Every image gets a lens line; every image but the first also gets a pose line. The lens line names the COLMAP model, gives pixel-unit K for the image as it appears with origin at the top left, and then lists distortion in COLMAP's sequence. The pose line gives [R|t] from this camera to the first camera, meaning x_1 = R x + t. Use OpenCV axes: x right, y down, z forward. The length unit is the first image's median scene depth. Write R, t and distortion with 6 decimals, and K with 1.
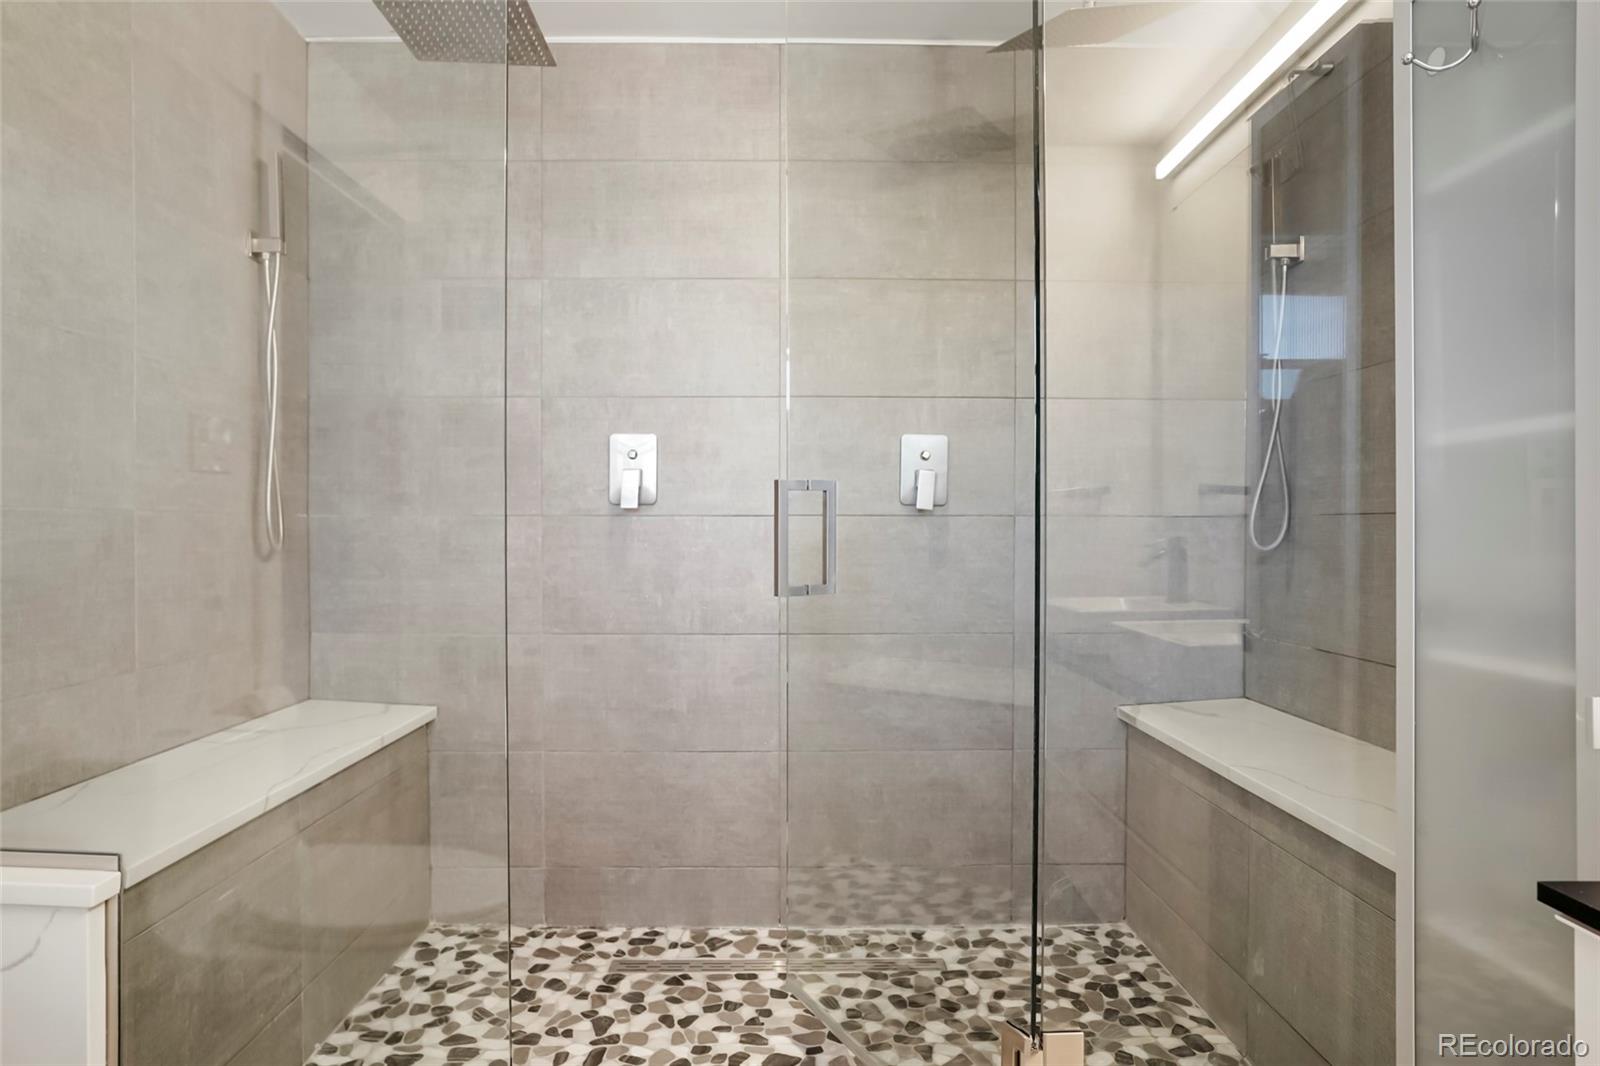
lens RADIAL K [[914.1, 0, 798.9], [0, 914.1, 540.4], [0, 0, 1]] dist [-0.054284, 0.045644]
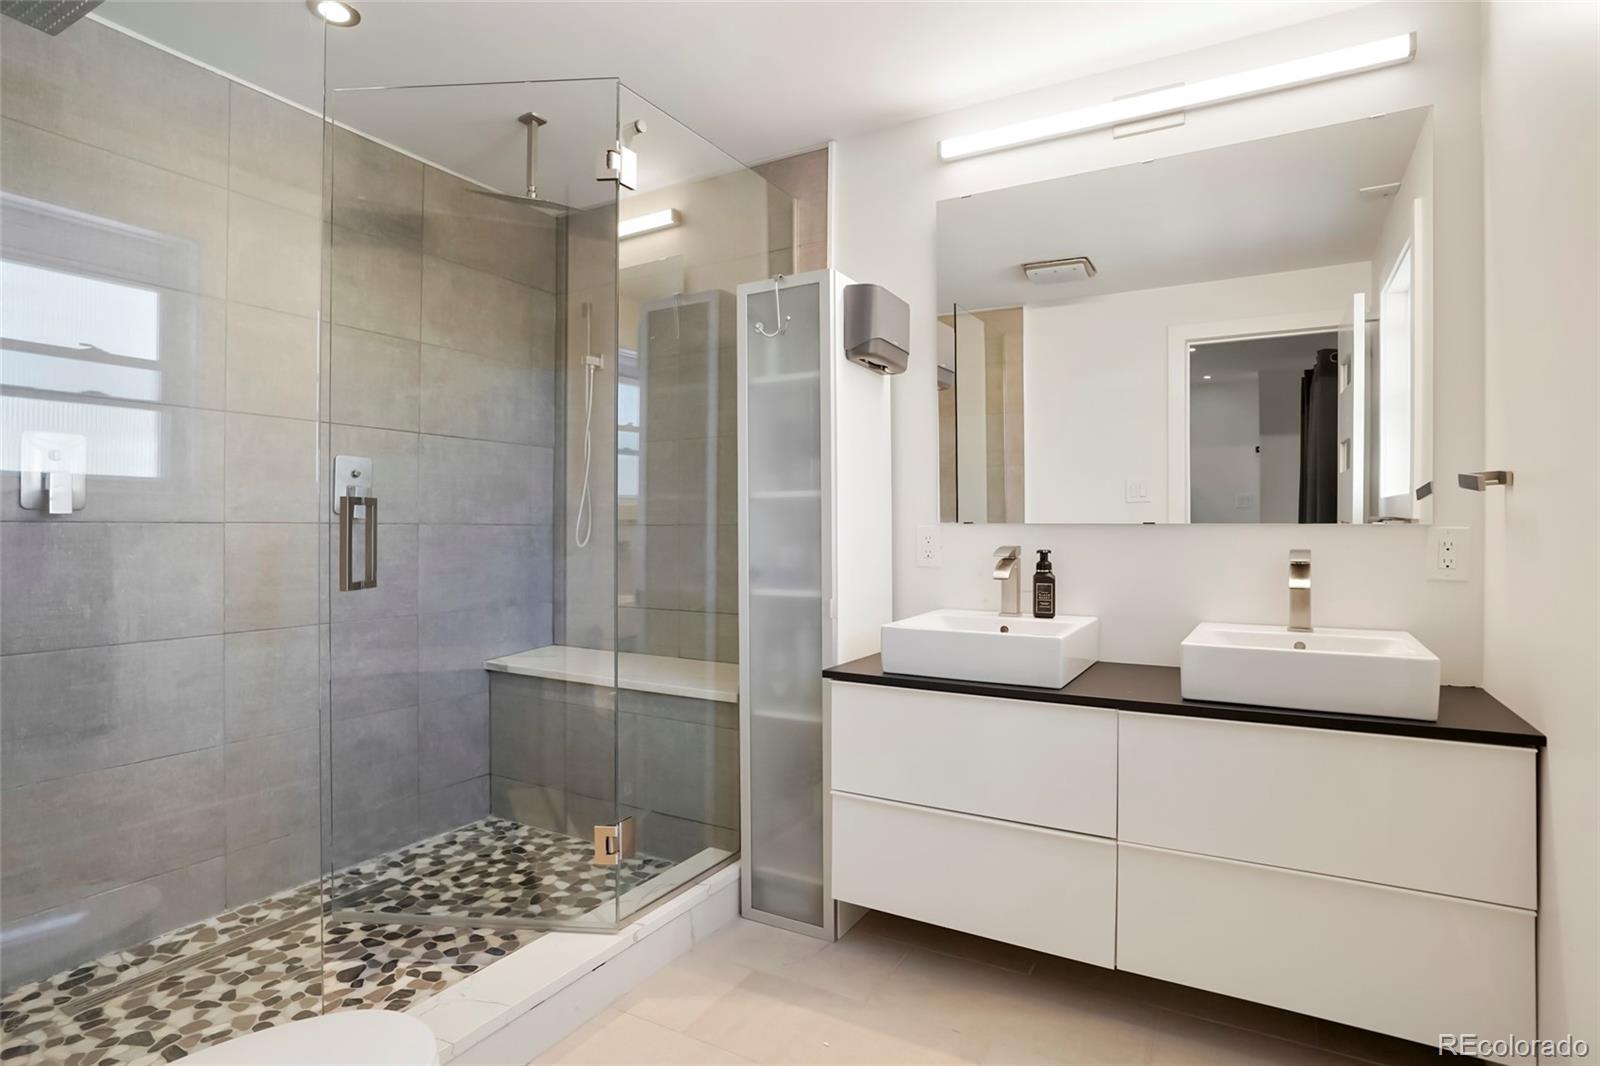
lens RADIAL K [[859.4, 0, 796.6], [0, 859.4, 544.8], [0, 0, 1]] dist [-0.028575, 0.027465]
pose [[0.505707, -0.015629, 0.862564, -0.579439], [0.011099, 0.999871, 0.011610, -0.005862], [-0.862634, 0.003703, 0.505815, -0.084860]]
